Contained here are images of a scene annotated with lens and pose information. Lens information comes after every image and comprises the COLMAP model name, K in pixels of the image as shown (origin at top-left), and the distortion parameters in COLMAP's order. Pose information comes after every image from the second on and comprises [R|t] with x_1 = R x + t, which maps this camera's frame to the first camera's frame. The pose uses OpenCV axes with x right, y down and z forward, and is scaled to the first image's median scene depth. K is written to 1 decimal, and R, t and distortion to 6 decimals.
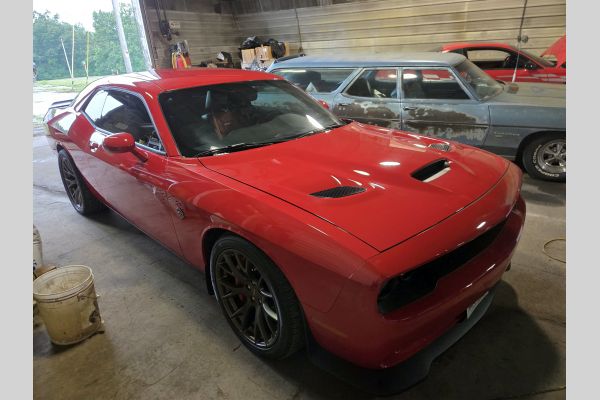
lens RADIAL K [[351.6, 0, 295.5], [0, 351.6, 201.8], [0, 0, 1]] dist [0.058322, -0.044338]
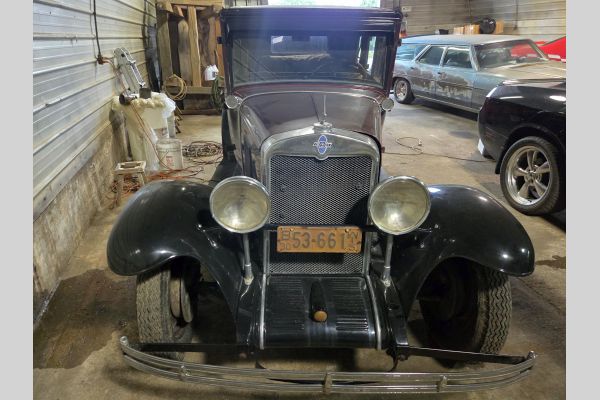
lens RADIAL K [[351.6, 0, 295.5], [0, 351.6, 201.8], [0, 0, 1]] dist [0.058322, -0.044338]
pose [[0.685070, 0.329506, -0.649696, 0.523936], [-0.288676, 0.941635, 0.173175, 0.084225], [0.668838, 0.068915, 0.740207, -0.248571]]
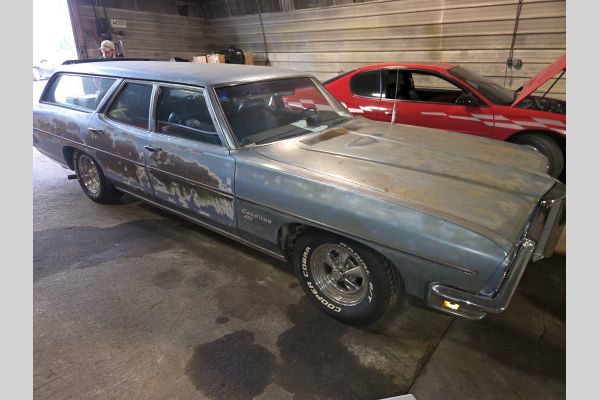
lens RADIAL K [[351.6, 0, 295.5], [0, 351.6, 201.8], [0, 0, 1]] dist [0.058322, -0.044338]
pose [[0.976037, 0.132217, -0.172829, 0.333505], [-0.138766, 0.989975, -0.026322, -0.093159], [0.167616, 0.049674, 0.984600, 0.216118]]
